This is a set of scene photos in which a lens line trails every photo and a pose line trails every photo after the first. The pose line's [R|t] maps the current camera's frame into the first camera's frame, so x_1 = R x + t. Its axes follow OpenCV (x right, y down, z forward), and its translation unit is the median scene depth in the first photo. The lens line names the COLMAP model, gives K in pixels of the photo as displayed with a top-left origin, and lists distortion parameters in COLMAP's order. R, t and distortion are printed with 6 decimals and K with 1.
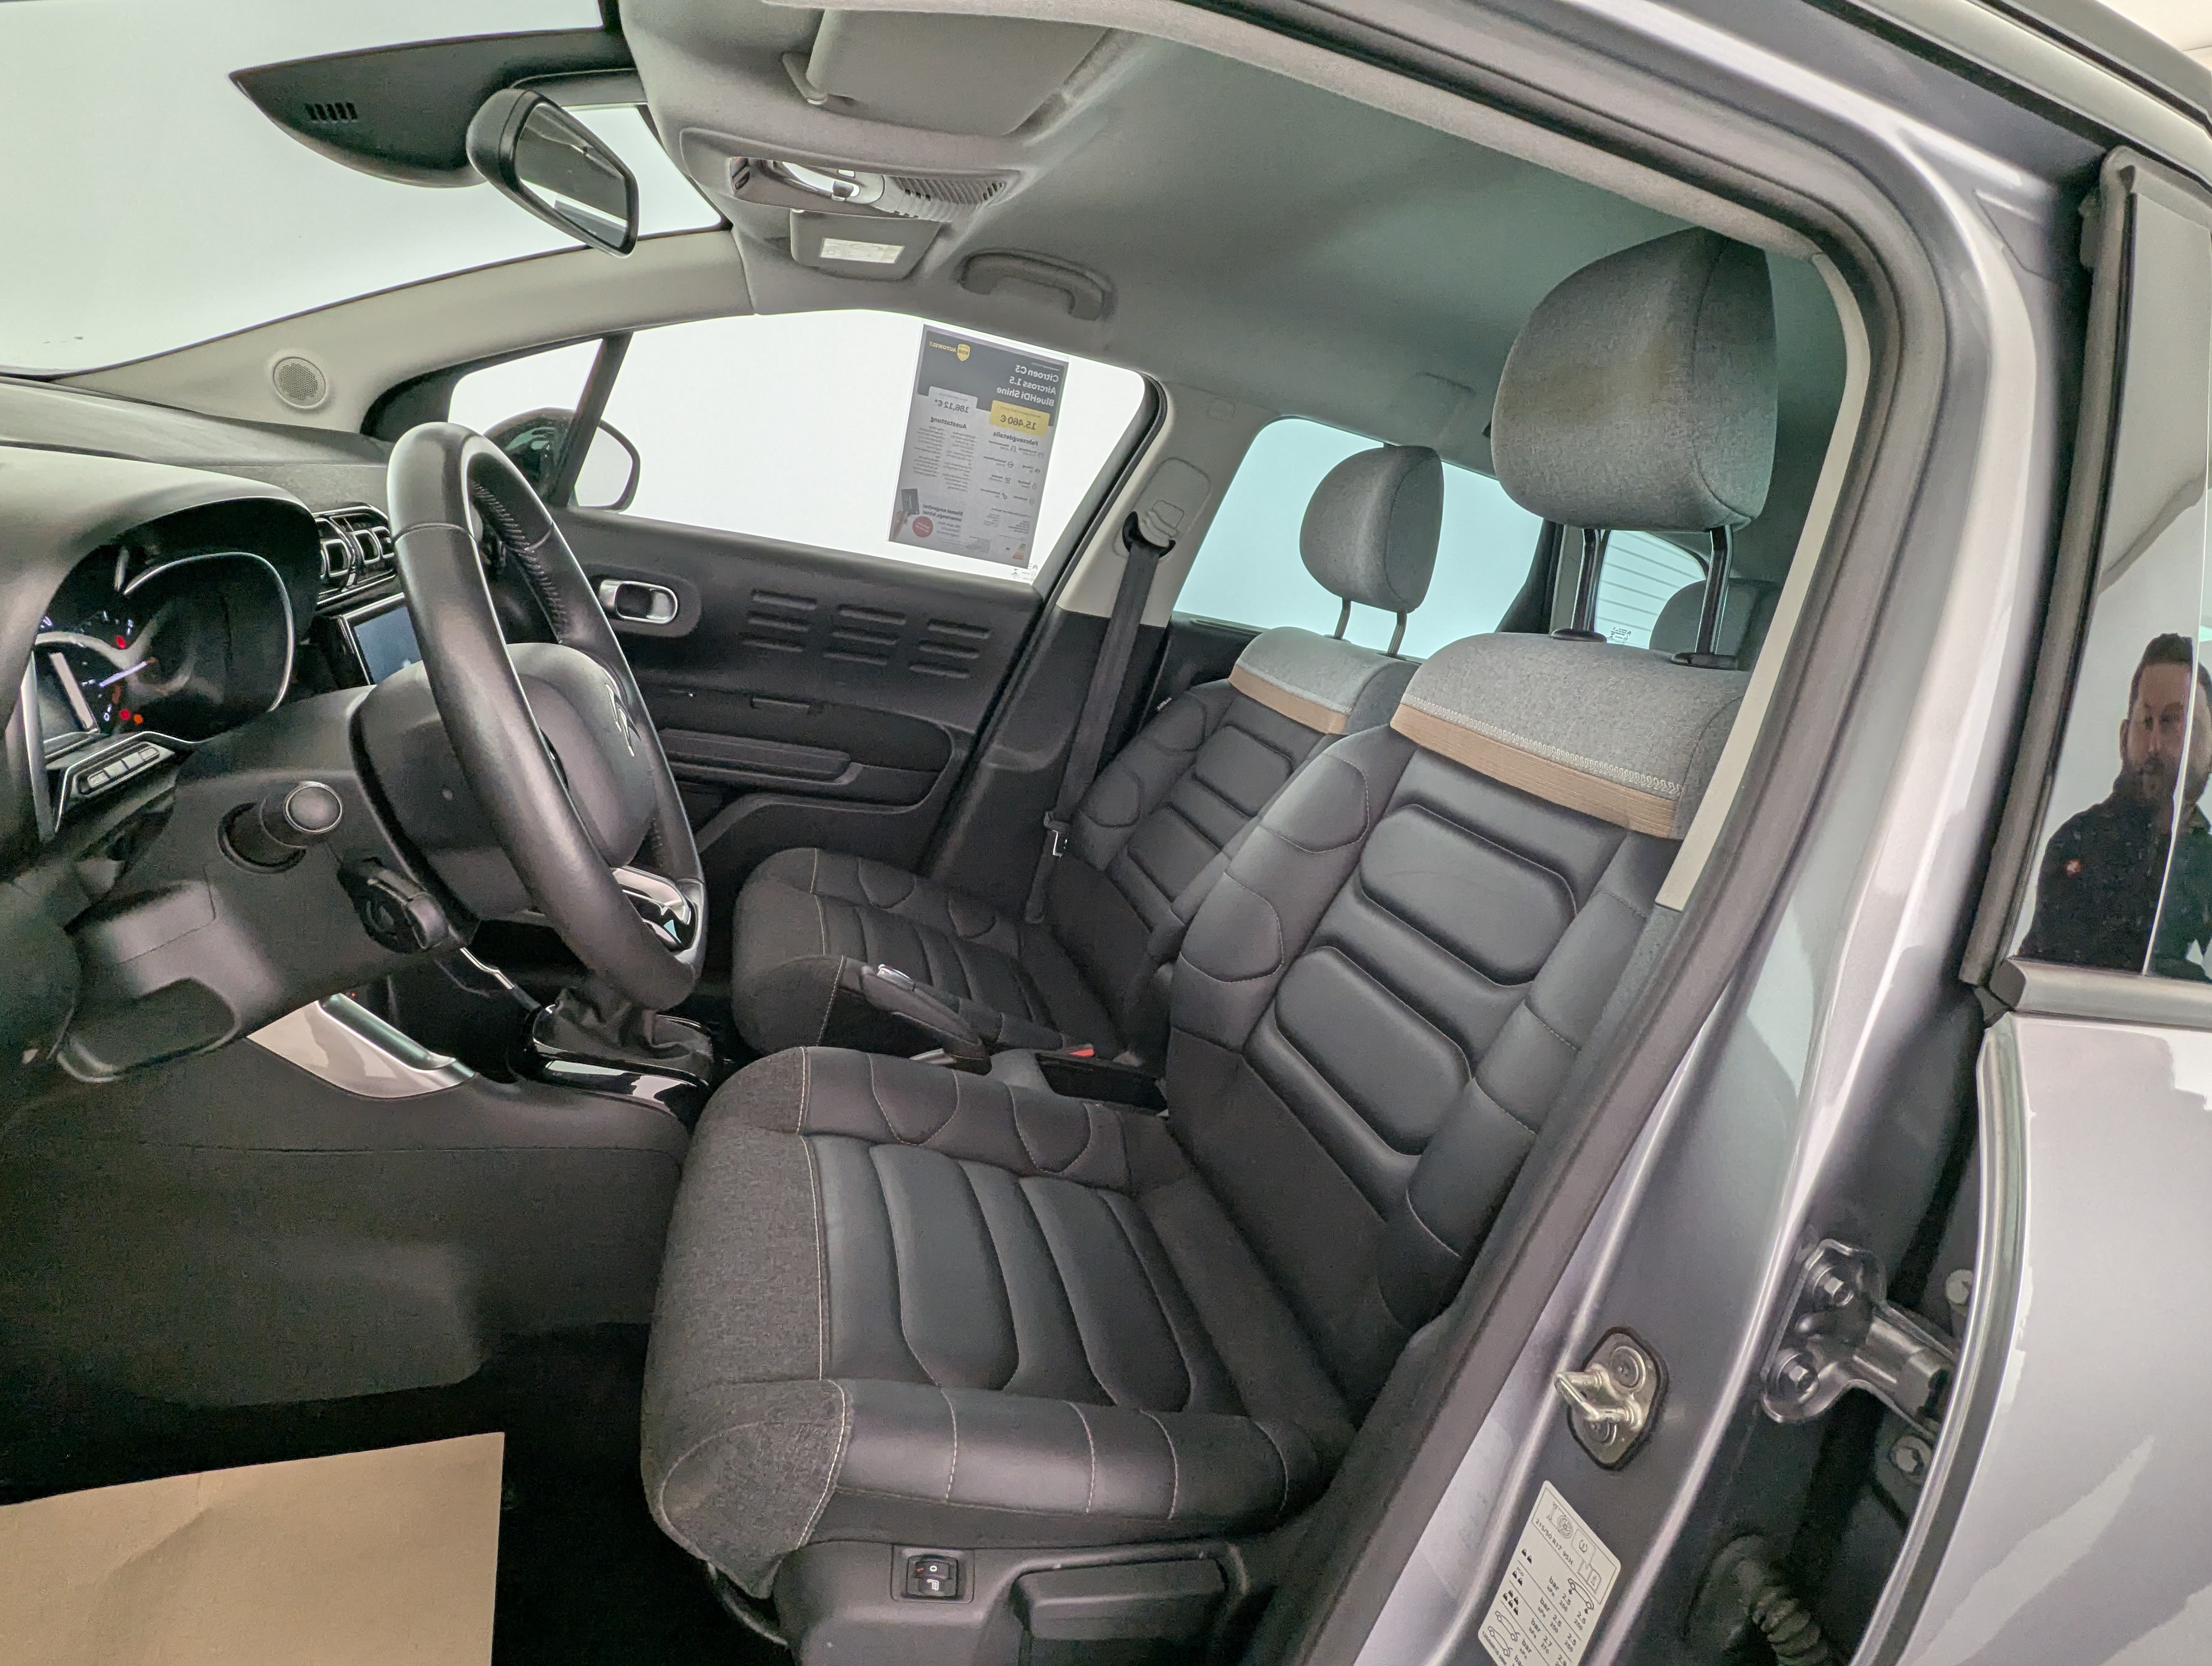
lens RADIAL K [[1186.1, 0, 1168.8], [0, 1186.1, 823.3], [0, 0, 1]] dist [-0.008740, -0.002216]
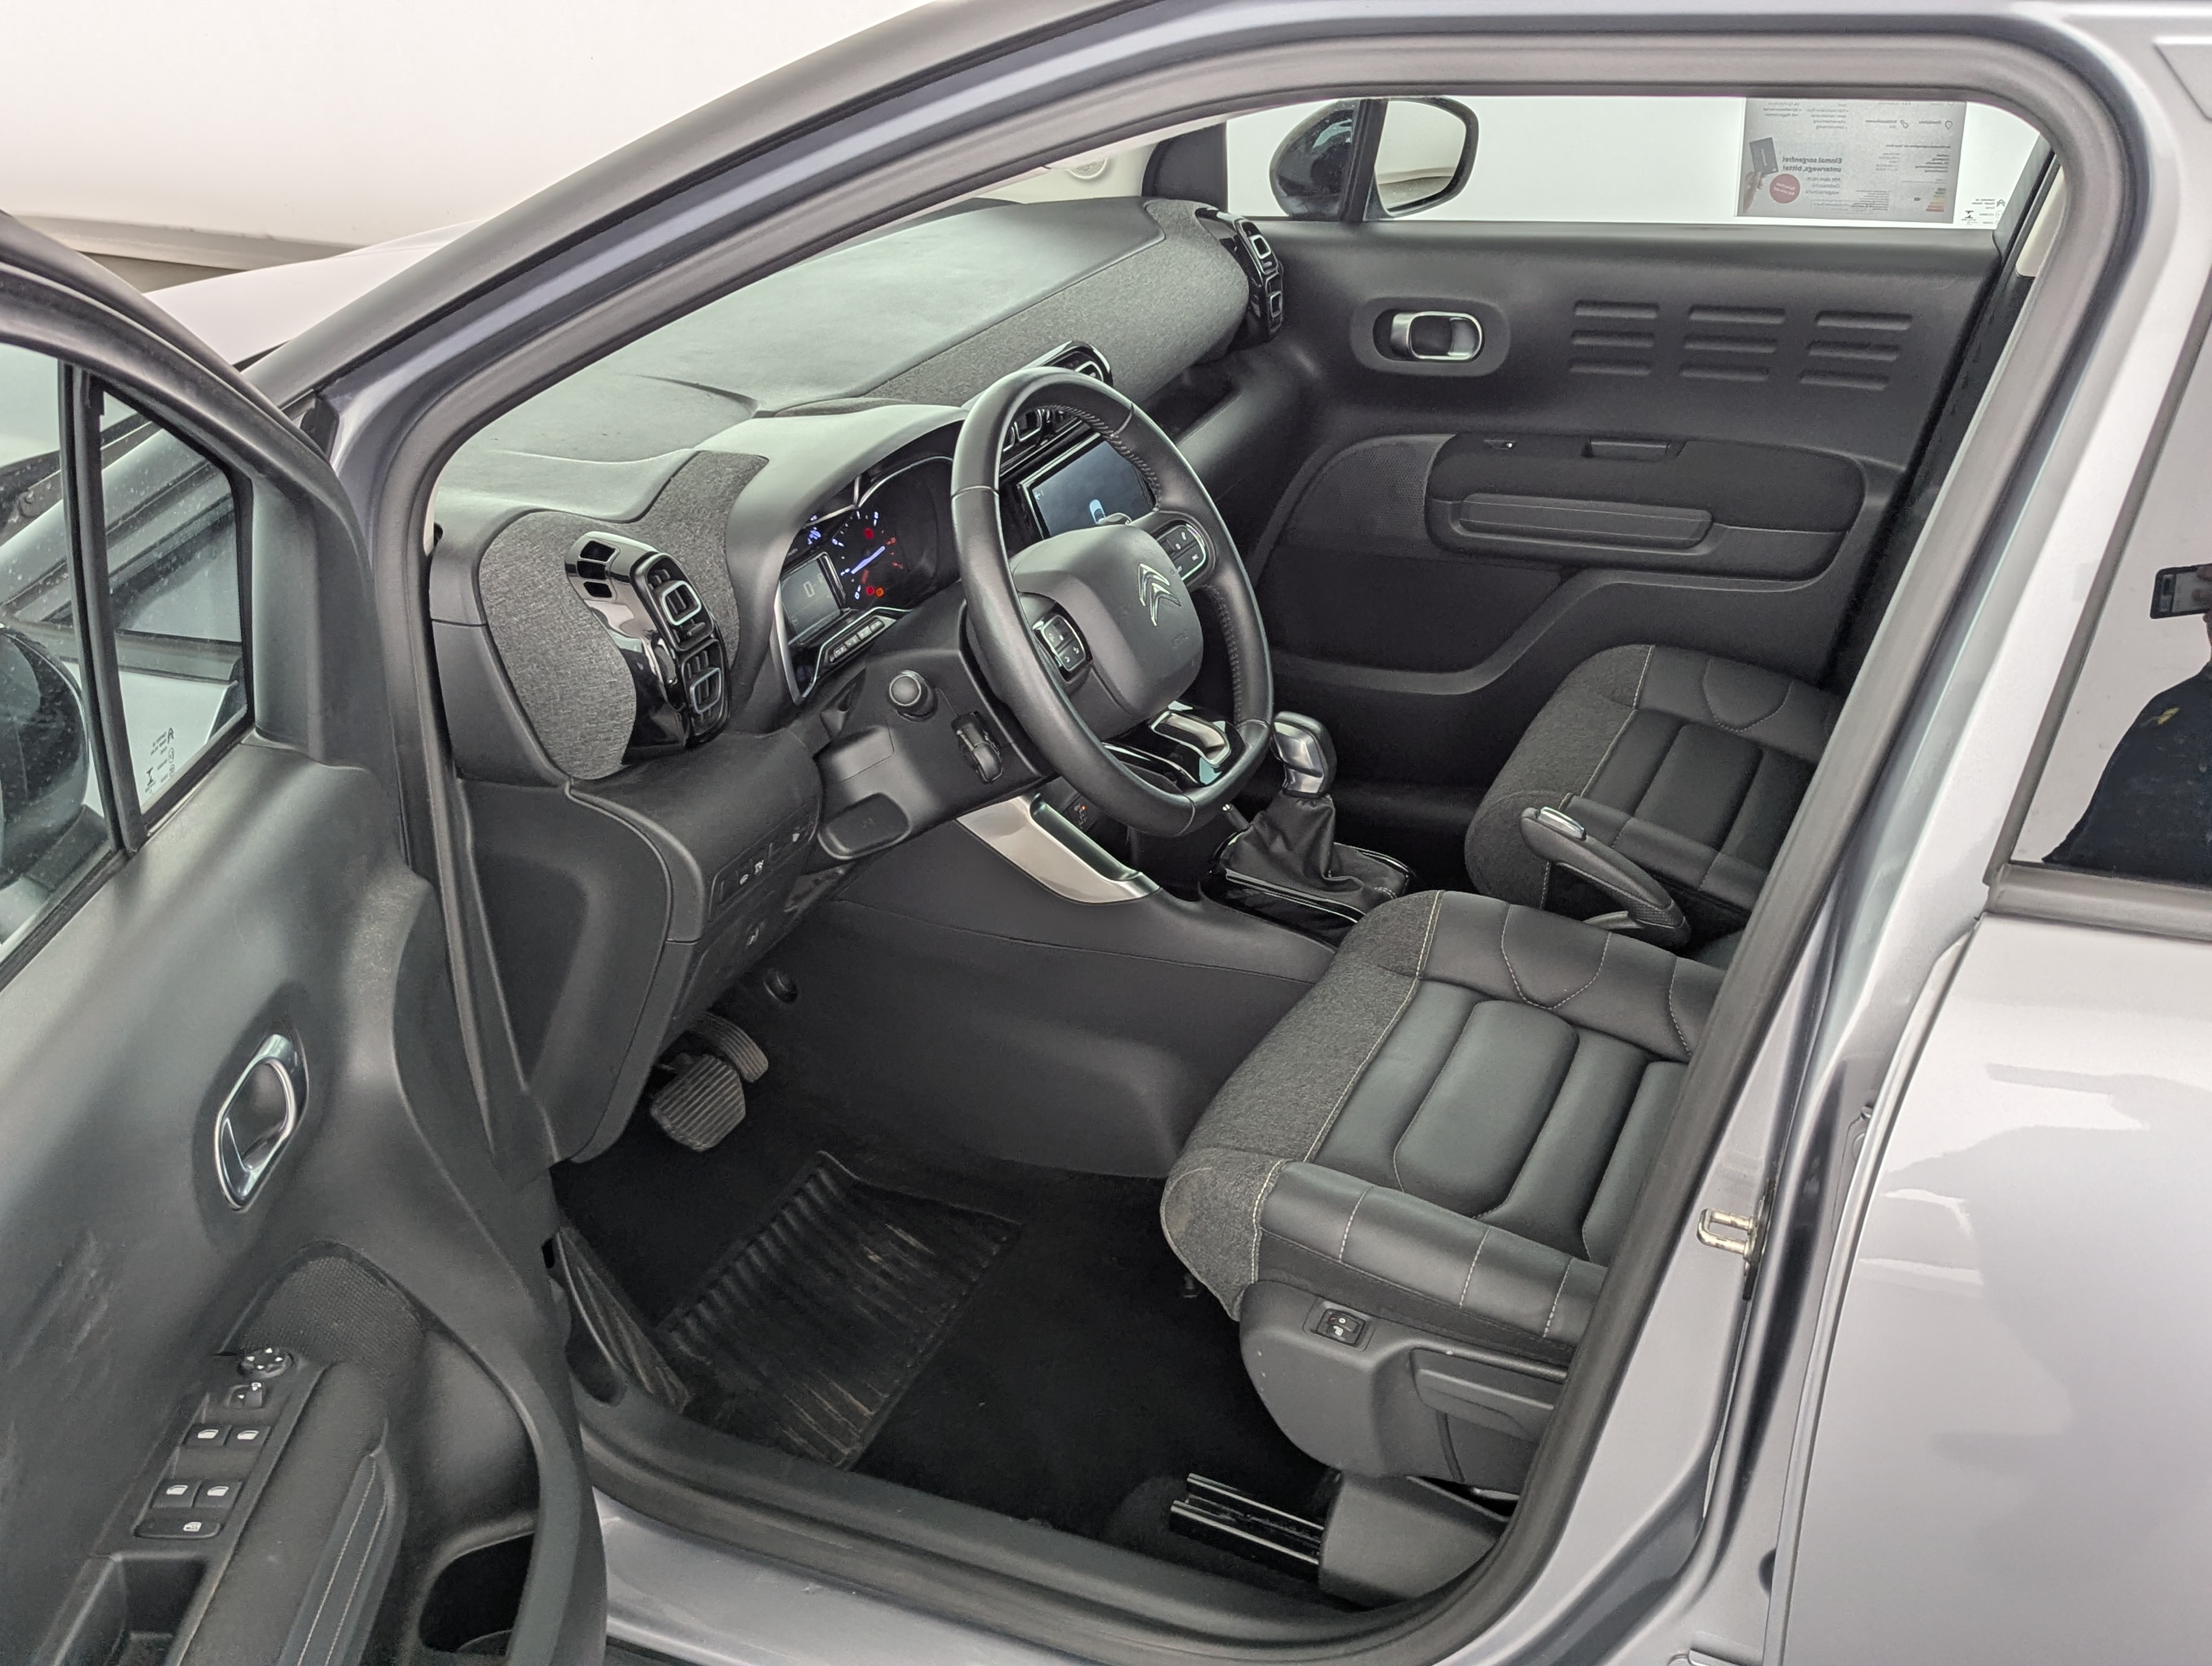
lens RADIAL K [[2165.7, 0, 1097.1], [0, 2165.7, 755.9], [0, 0, 1]] dist [0.047142, -0.018571]
pose [[0.739899, 0.043052, -0.671339, 0.681342], [0.029164, 0.994959, 0.095947, -0.095473], [0.672086, -0.090570, 0.734914, -0.460618]]
